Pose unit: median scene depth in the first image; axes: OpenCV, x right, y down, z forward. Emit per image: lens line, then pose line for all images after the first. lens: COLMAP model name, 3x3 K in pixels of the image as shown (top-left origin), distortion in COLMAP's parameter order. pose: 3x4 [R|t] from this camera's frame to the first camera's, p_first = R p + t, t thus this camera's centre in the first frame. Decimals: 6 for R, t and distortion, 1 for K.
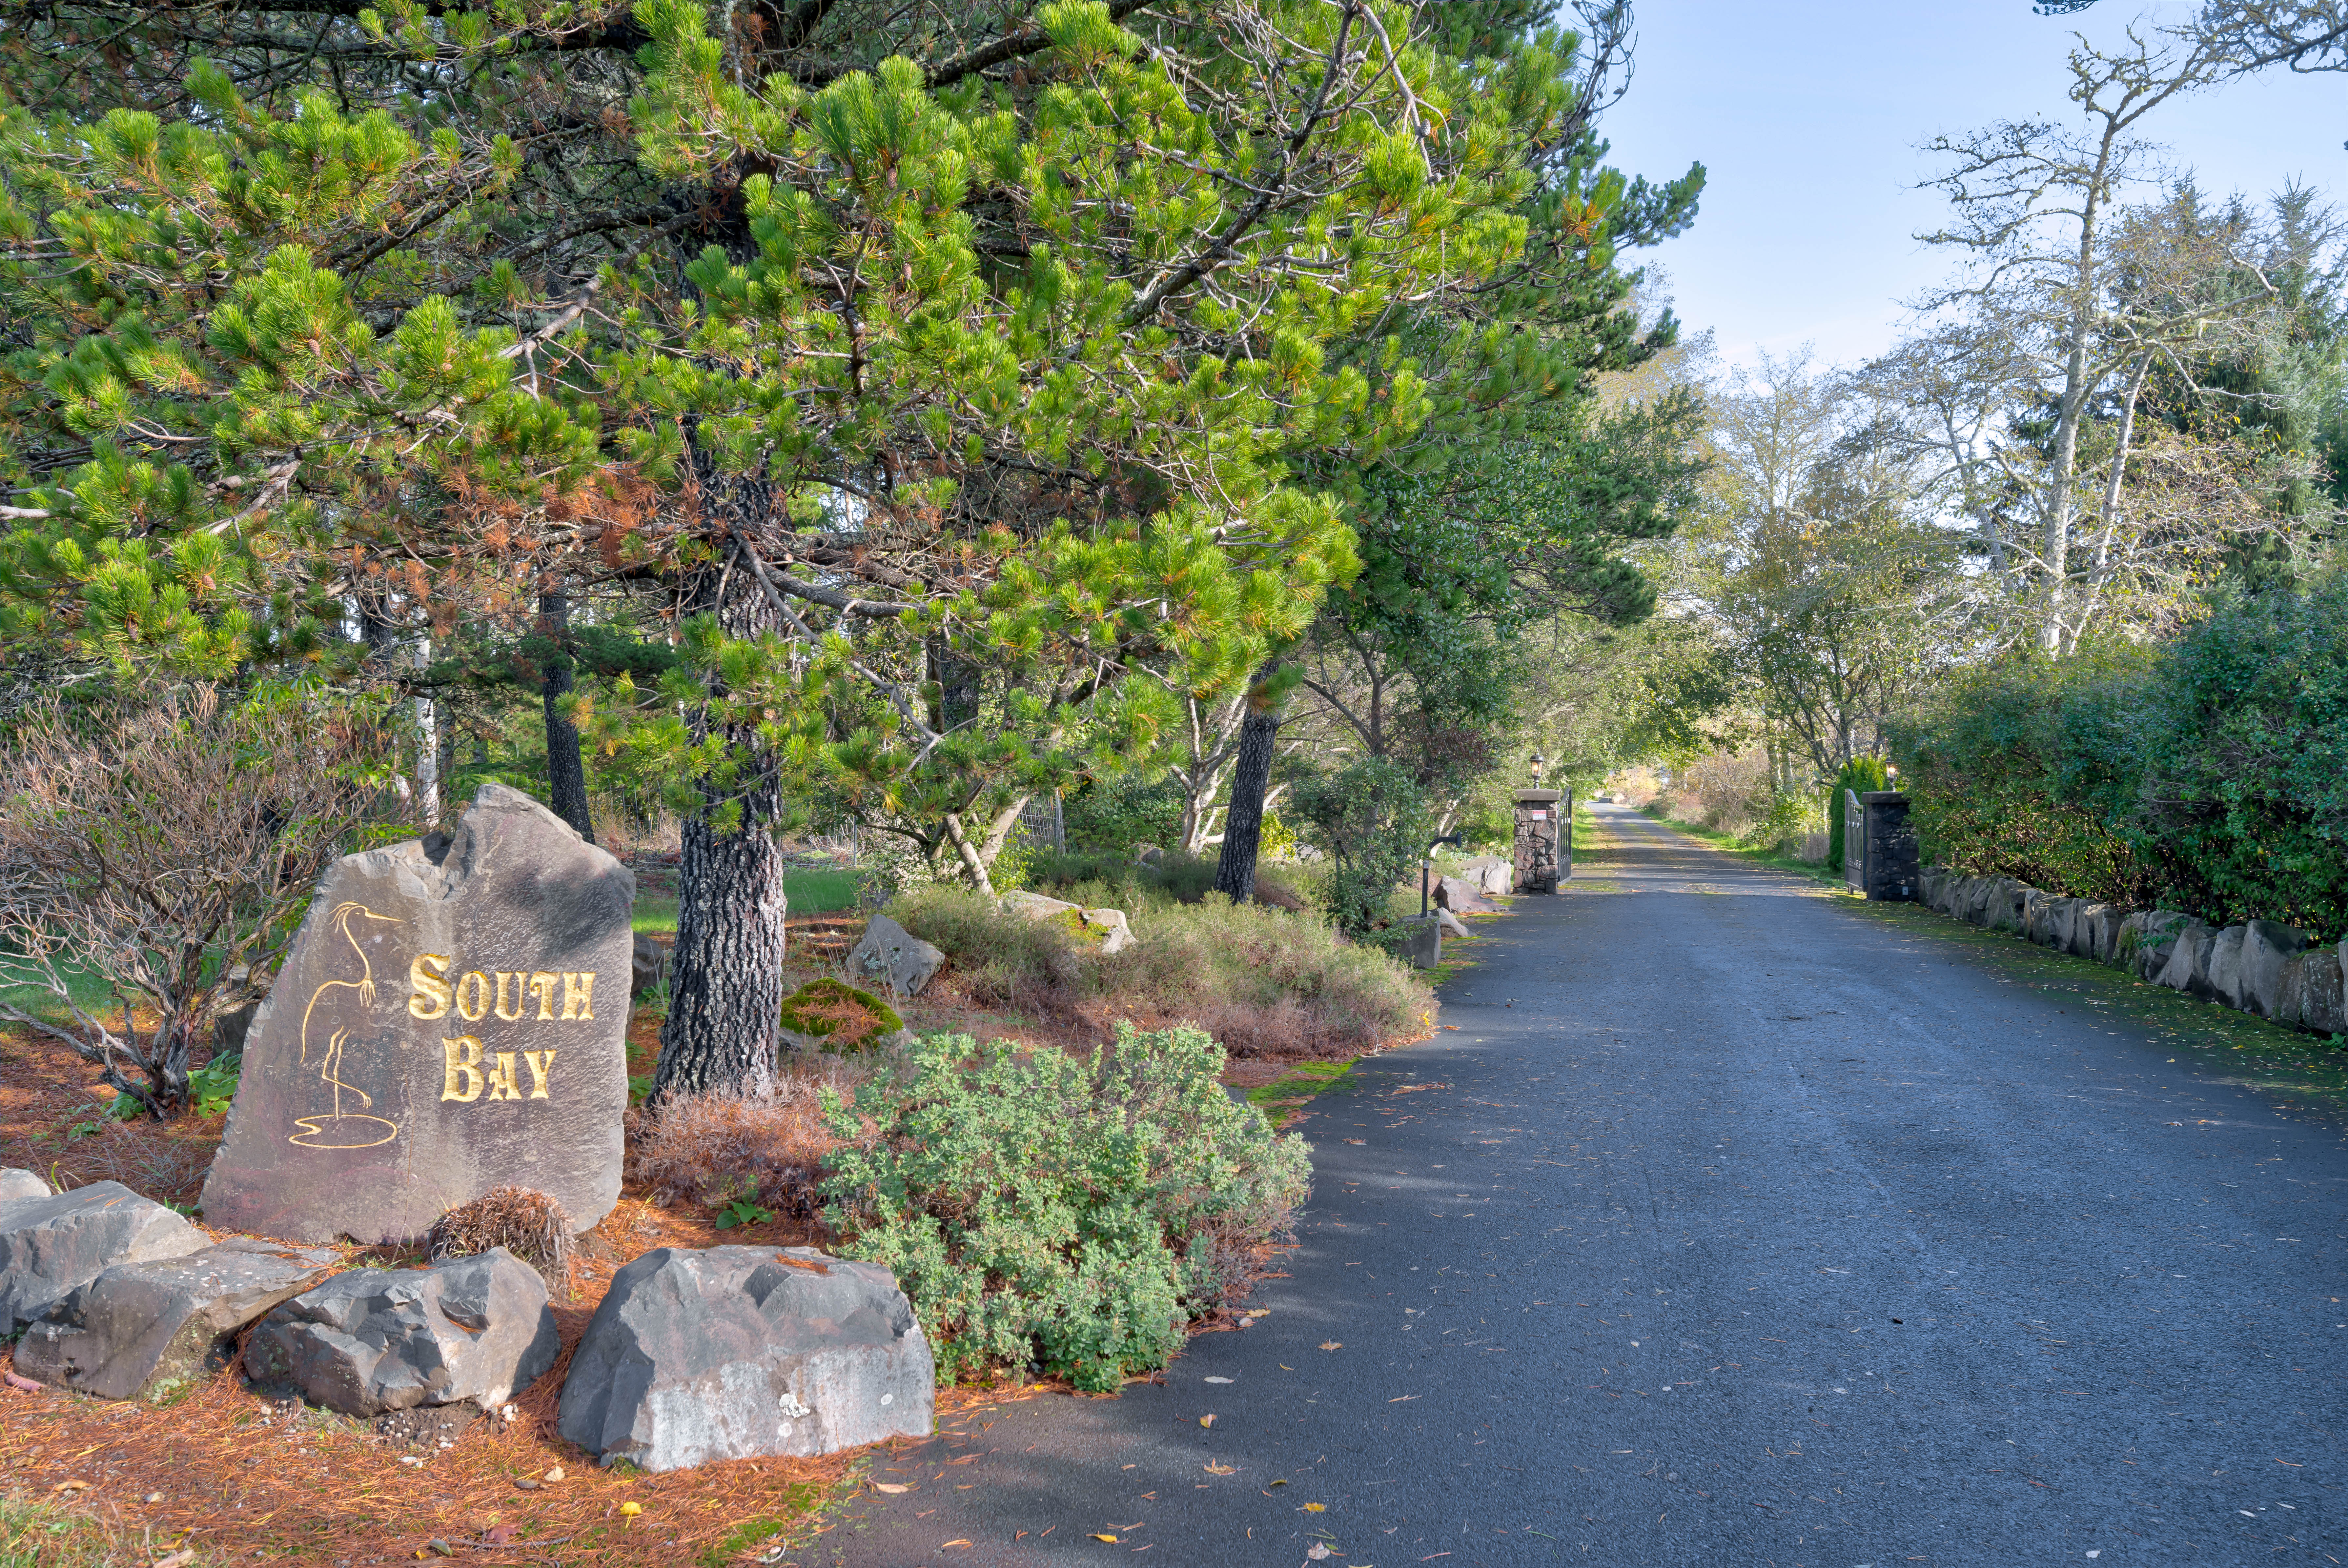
lens RADIAL K [[1997.8, 0, 1169.3], [0, 1997.8, 798.0], [0, 0, 1]] dist [0.014951, -0.007161]
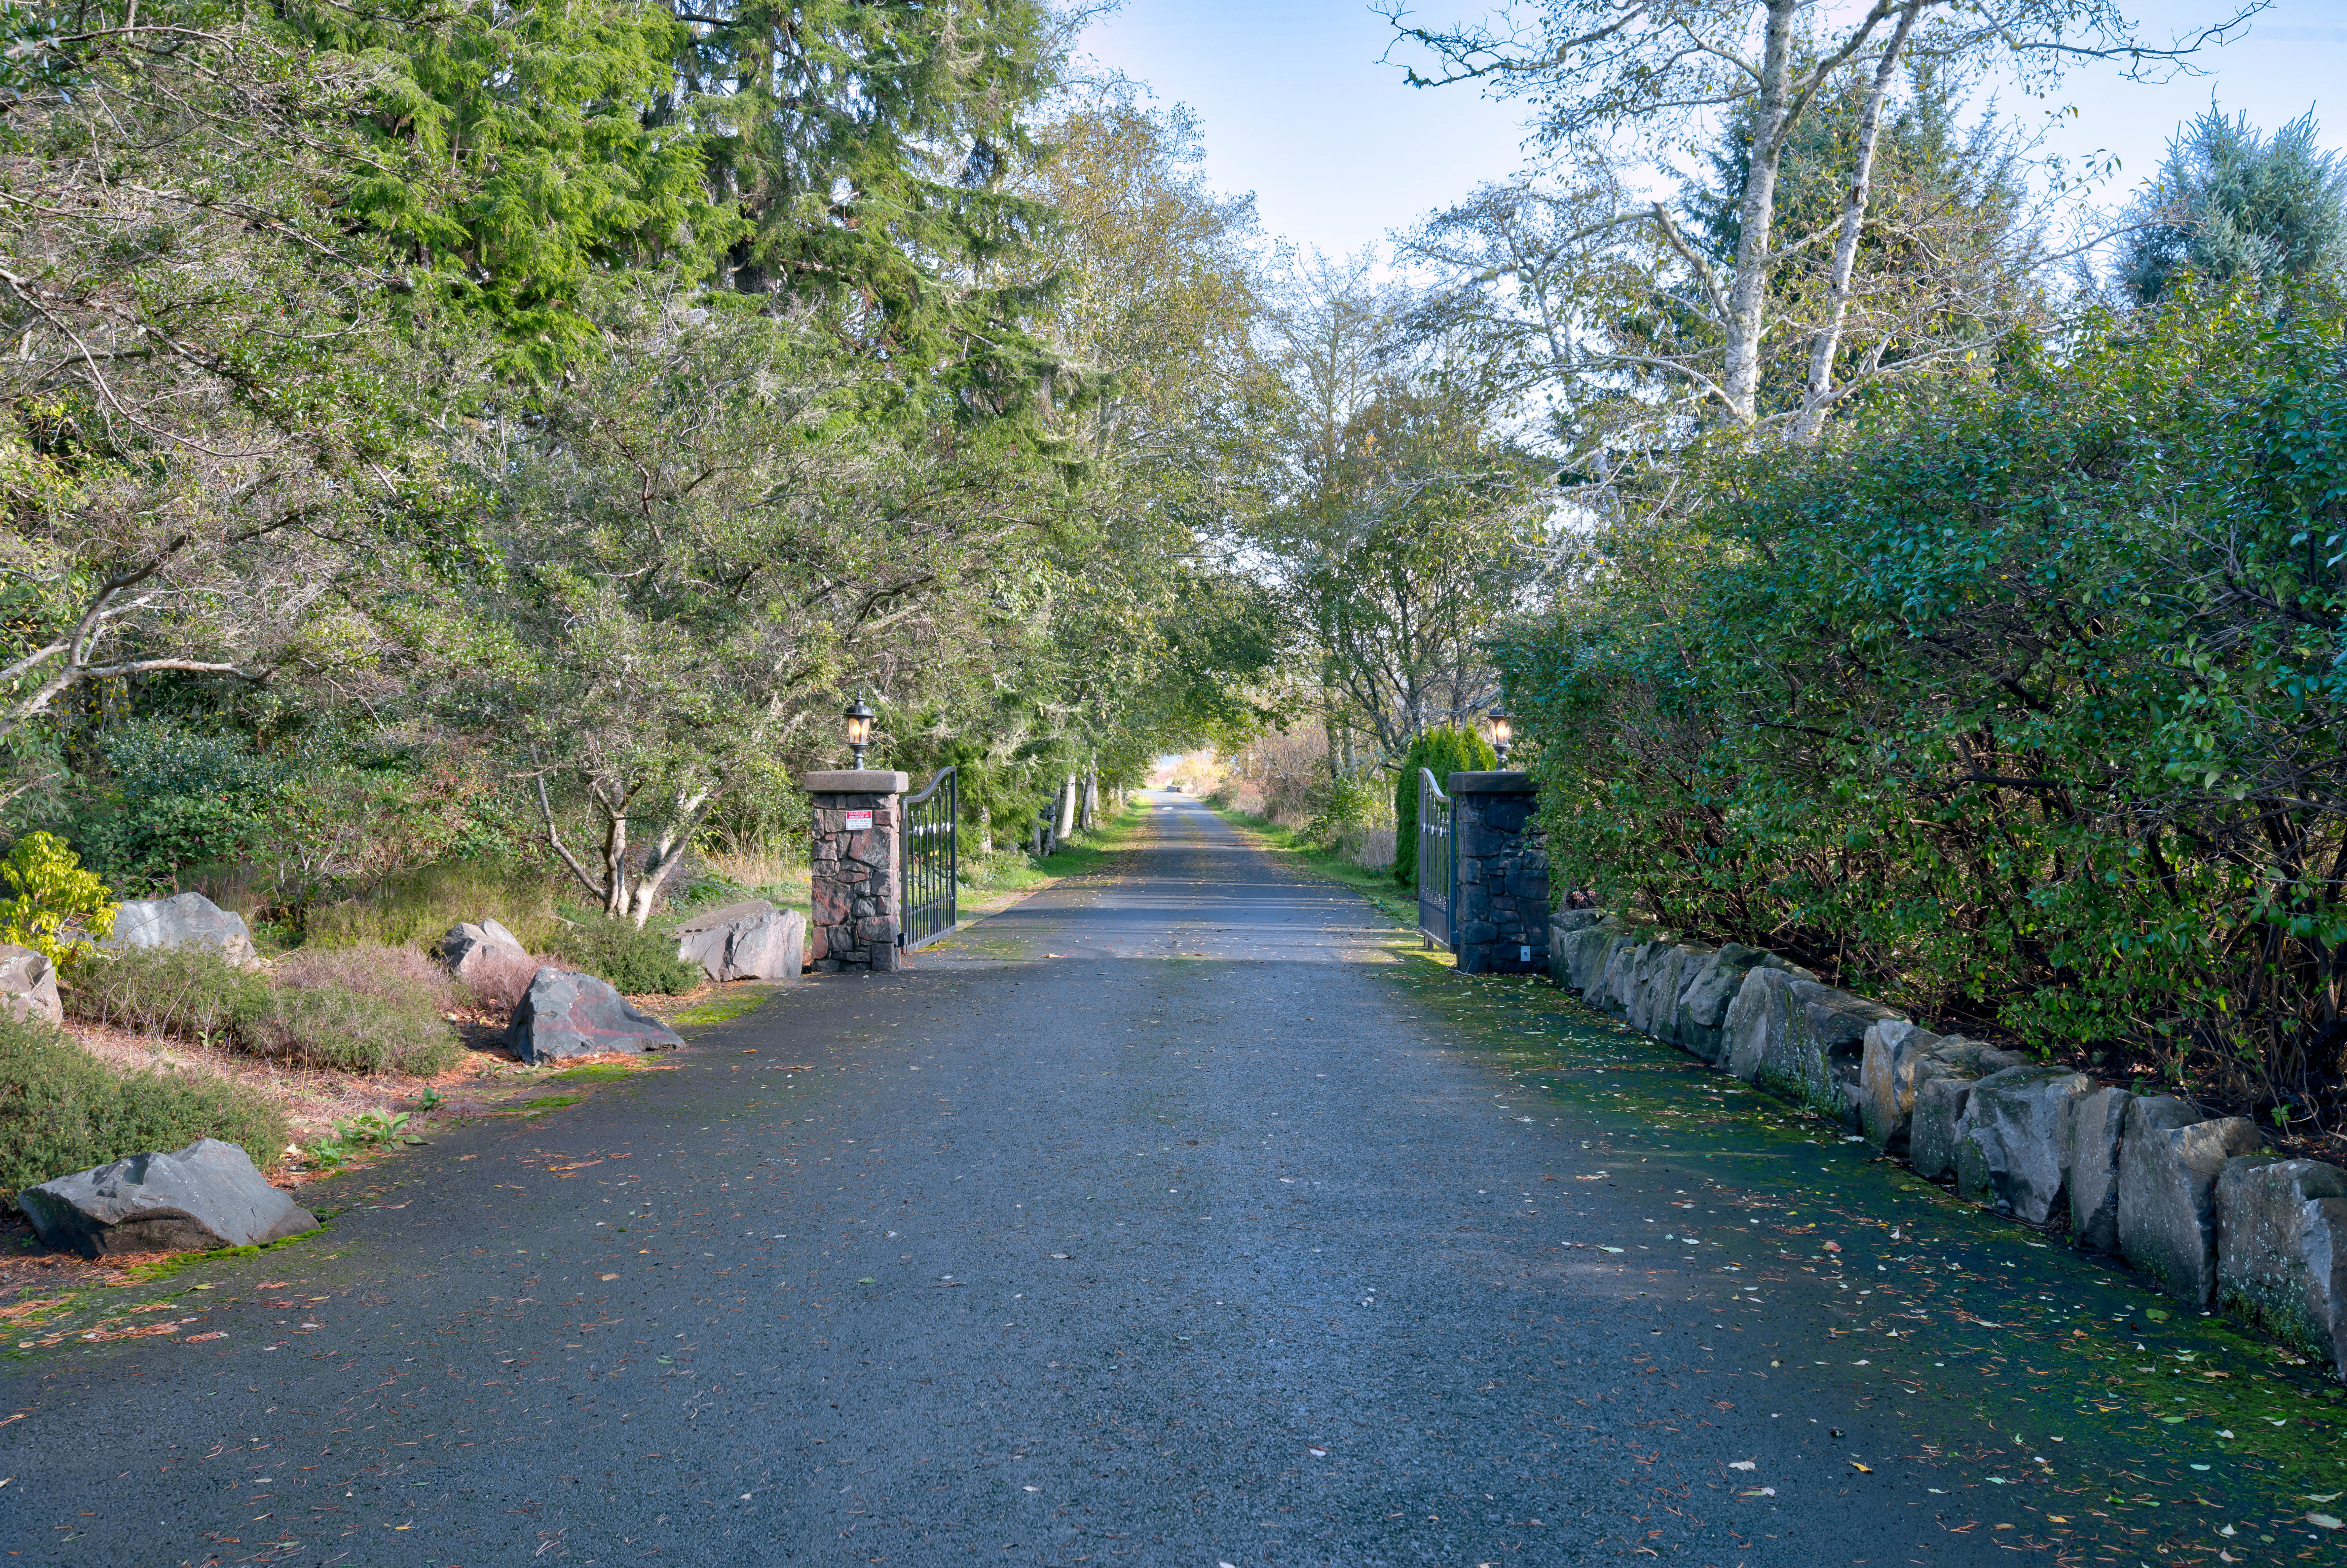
lens RADIAL K [[1997.2, 0, 1175.1], [0, 1997.2, 779.2], [0, 0, 1]] dist [0.014951, -0.007161]
pose [[0.978765, -0.005269, 0.204917, 0.082409], [0.006172, 0.999974, -0.003769, 0.000205], [-0.204891, 0.004954, 0.978772, 0.245947]]
